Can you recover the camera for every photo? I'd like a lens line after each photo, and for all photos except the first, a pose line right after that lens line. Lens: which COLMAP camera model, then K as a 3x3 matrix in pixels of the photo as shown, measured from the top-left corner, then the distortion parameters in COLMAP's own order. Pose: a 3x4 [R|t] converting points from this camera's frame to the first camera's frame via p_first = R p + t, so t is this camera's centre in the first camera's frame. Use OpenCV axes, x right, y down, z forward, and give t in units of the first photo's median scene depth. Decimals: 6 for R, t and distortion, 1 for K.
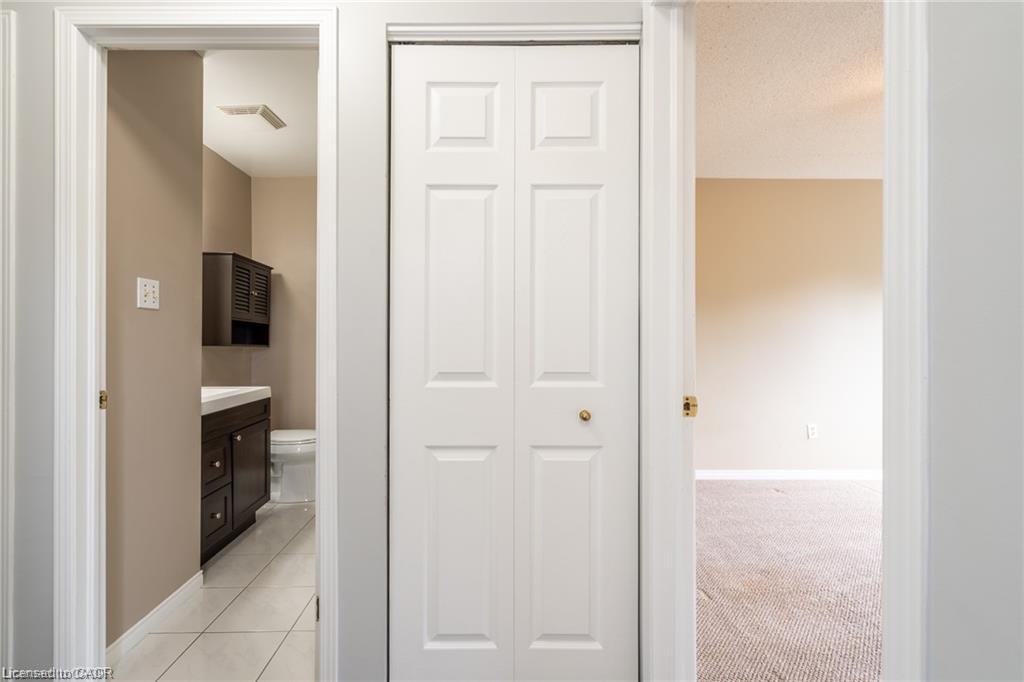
lens RADIAL K [[472.4, 0, 505.4], [0, 472.4, 343.1], [0, 0, 1]] dist [-0.005481, 0.004056]
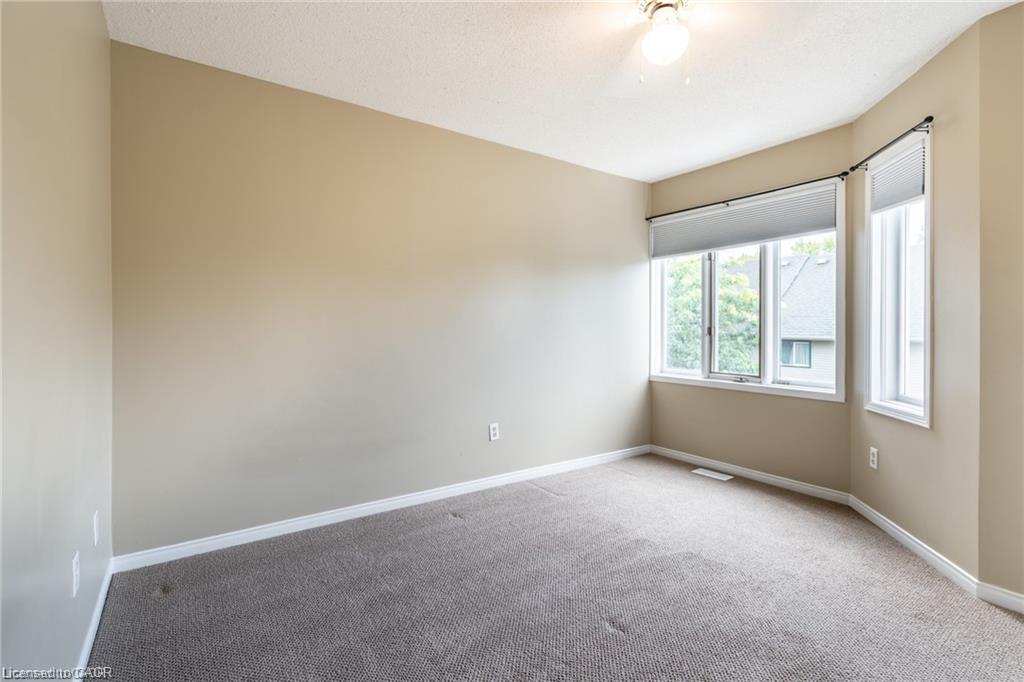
lens RADIAL K [[472.4, 0, 518.4], [0, 472.4, 332.2], [0, 0, 1]] dist [-0.005481, 0.004056]
pose [[0.827682, -0.005566, 0.561170, 0.211863], [-0.000964, 0.999935, 0.011340, -0.010950], [-0.561197, -0.009927, 0.827623, 0.267962]]
